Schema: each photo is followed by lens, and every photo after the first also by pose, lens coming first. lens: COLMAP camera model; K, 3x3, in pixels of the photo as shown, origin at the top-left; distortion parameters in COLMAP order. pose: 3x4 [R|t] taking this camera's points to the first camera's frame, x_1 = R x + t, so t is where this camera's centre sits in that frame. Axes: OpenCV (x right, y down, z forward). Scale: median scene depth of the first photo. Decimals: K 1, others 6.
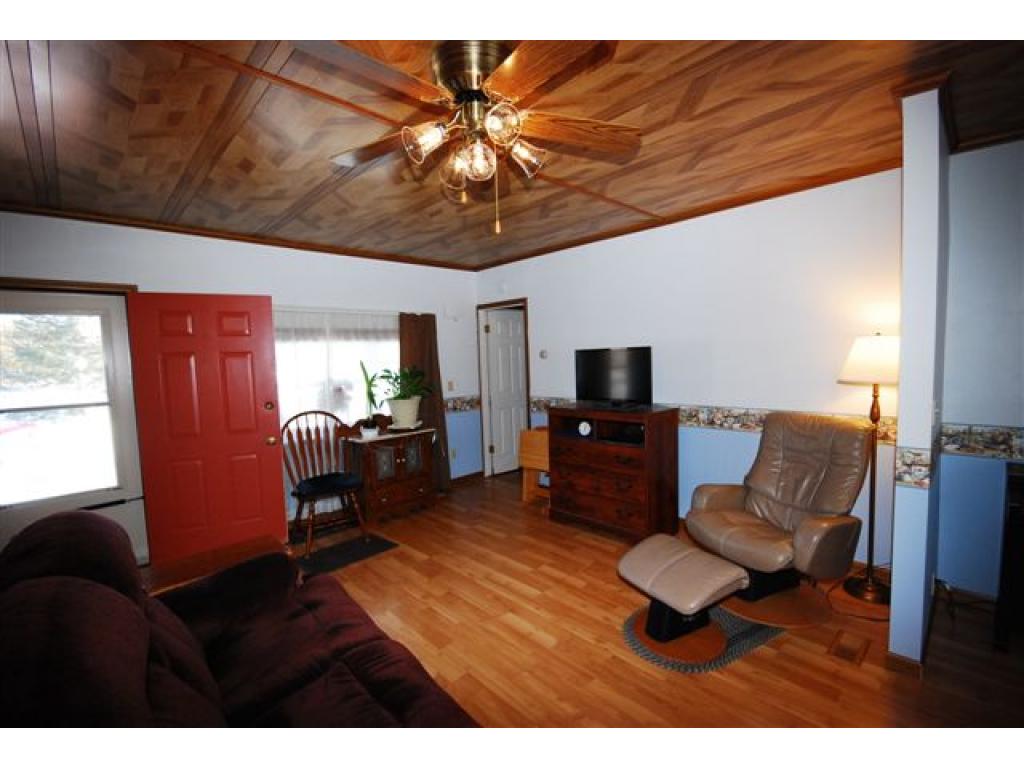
lens RADIAL K [[458.2, 0, 509.3], [0, 458.2, 381.7], [0, 0, 1]] dist [-0.003549, -0.001325]
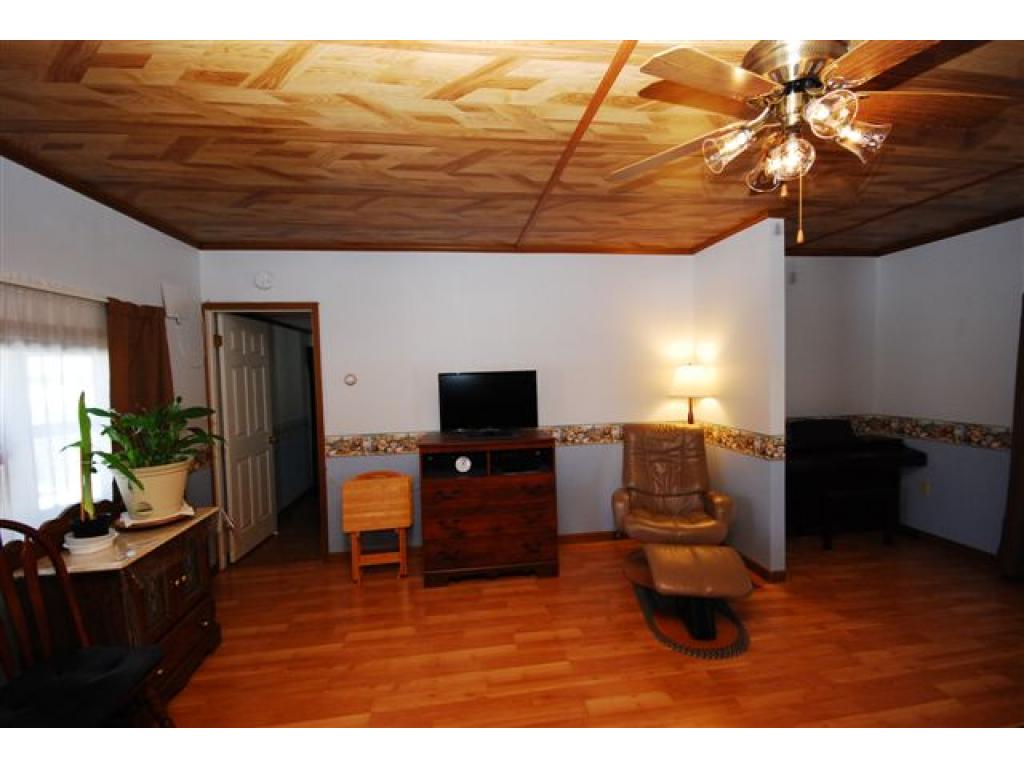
lens RADIAL K [[458.2, 0, 511.1], [0, 458.2, 382.3], [0, 0, 1]] dist [-0.003549, -0.001325]
pose [[0.579616, -0.001980, 0.814887, -0.529541], [0.052676, 0.997997, -0.035043, -0.018092], [-0.813185, 0.063237, 0.578559, 0.452693]]
